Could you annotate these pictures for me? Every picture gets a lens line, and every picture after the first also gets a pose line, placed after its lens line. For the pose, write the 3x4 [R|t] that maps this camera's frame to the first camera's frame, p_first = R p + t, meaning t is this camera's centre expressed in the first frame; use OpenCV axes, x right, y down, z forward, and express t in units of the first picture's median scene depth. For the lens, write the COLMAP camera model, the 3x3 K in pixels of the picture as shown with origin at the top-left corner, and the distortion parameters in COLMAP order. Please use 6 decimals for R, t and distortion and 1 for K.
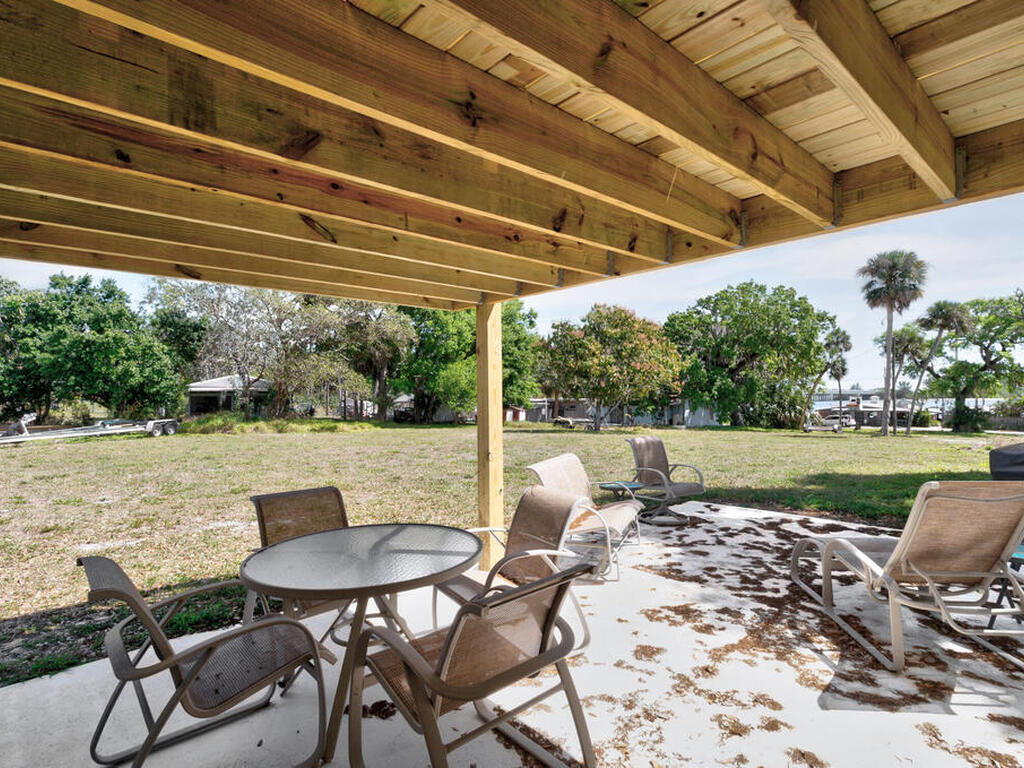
lens RADIAL K [[541.2, 0, 517.1], [0, 541.2, 390.5], [0, 0, 1]] dist [0.002568, 0.001748]
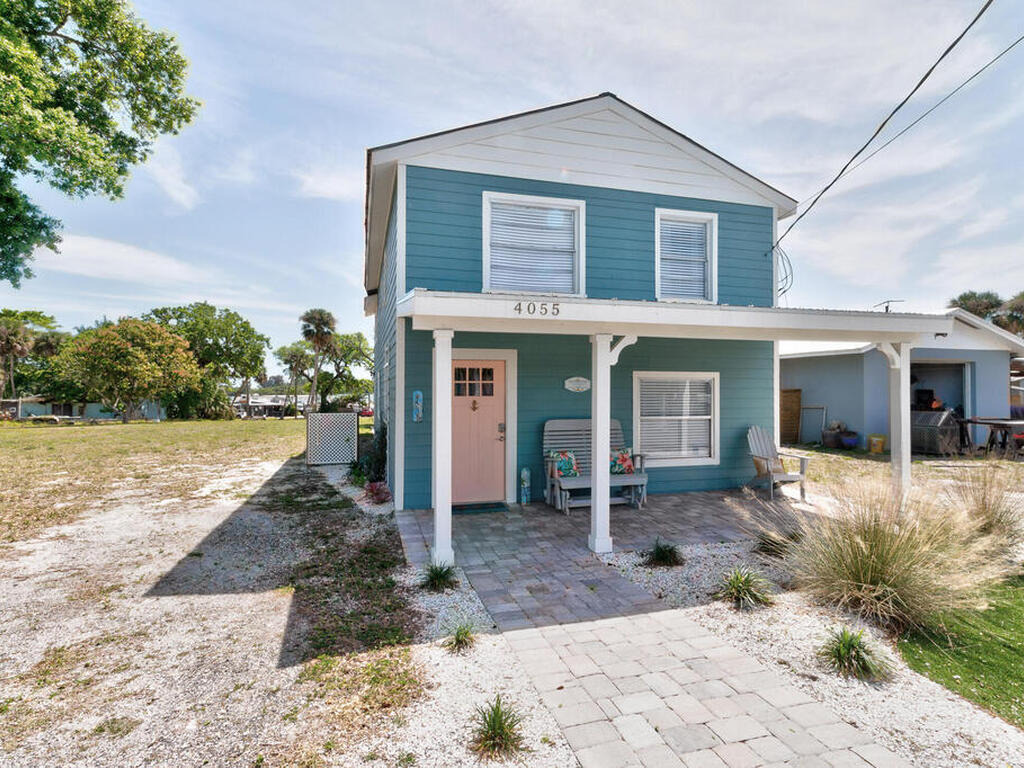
lens RADIAL K [[541.2, 0, 509.1], [0, 541.2, 387.0], [0, 0, 1]] dist [0.002568, 0.001748]
pose [[0.463545, 0.013592, 0.885969, -0.365546], [-0.012510, 0.999883, -0.008794, -0.004187], [-0.885985, -0.007007, 0.463660, -0.216564]]
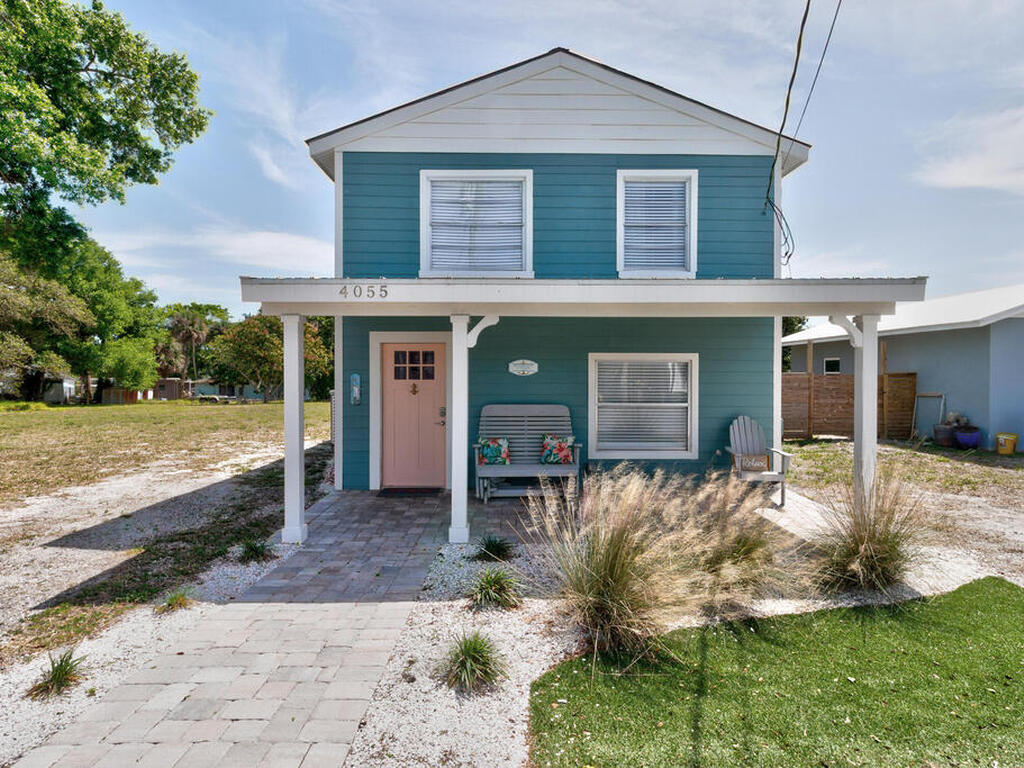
lens RADIAL K [[567.3, 0, 509.6], [0, 567.3, 378.7], [0, 0, 1]] dist [0.002521, -0.000971]
pose [[0.678052, 0.002509, 0.735010, -0.328182], [-0.014154, 0.999853, 0.009645, -0.005018], [-0.734878, -0.016943, 0.677988, -0.270823]]
